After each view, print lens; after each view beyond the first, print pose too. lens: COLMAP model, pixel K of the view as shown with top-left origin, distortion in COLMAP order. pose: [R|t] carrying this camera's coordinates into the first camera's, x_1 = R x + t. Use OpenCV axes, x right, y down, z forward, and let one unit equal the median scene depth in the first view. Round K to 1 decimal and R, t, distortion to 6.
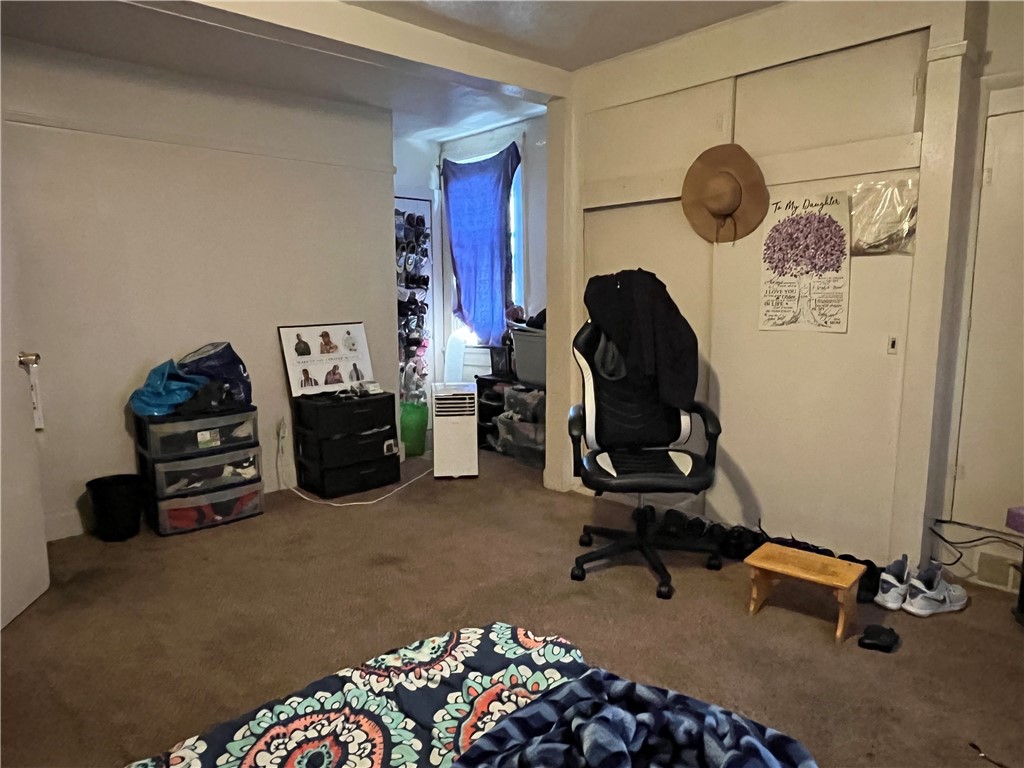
lens RADIAL K [[662.7, 0, 517.0], [0, 662.7, 381.5], [0, 0, 1]] dist [0.001671, -0.004422]
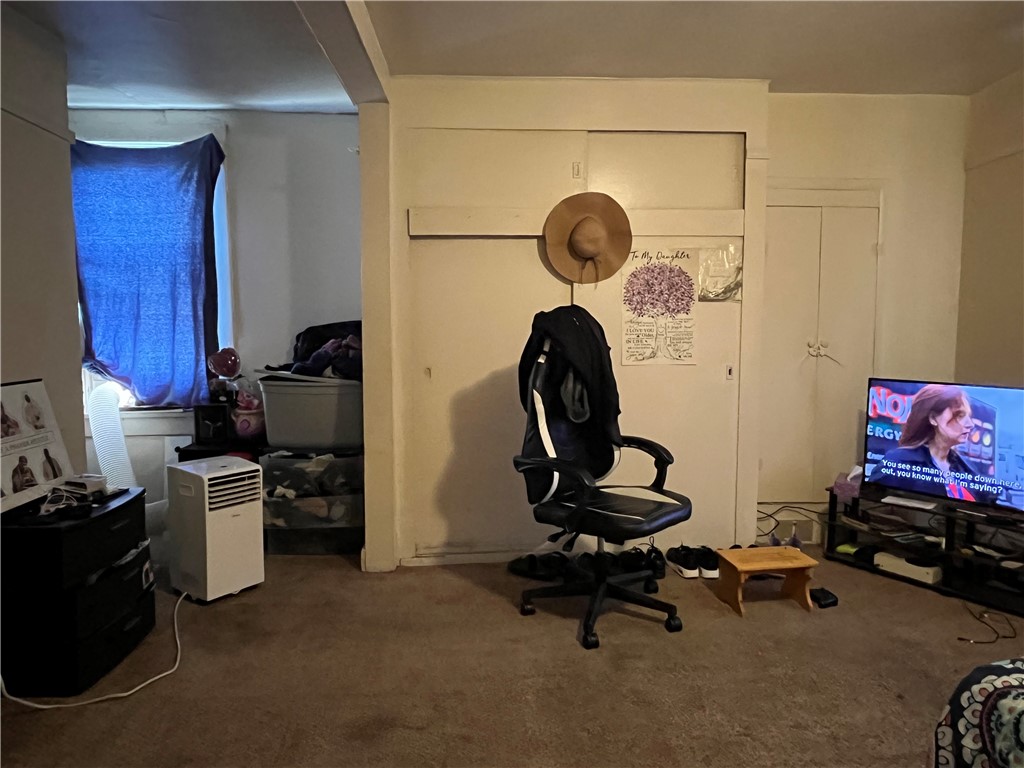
lens RADIAL K [[662.7, 0, 514.1], [0, 662.7, 385.6], [0, 0, 1]] dist [0.001671, -0.004422]
pose [[0.648556, -0.053979, 0.759251, -0.591730], [0.101249, 0.994736, -0.015767, -0.045960], [-0.754403, 0.087099, 0.650607, 0.432855]]
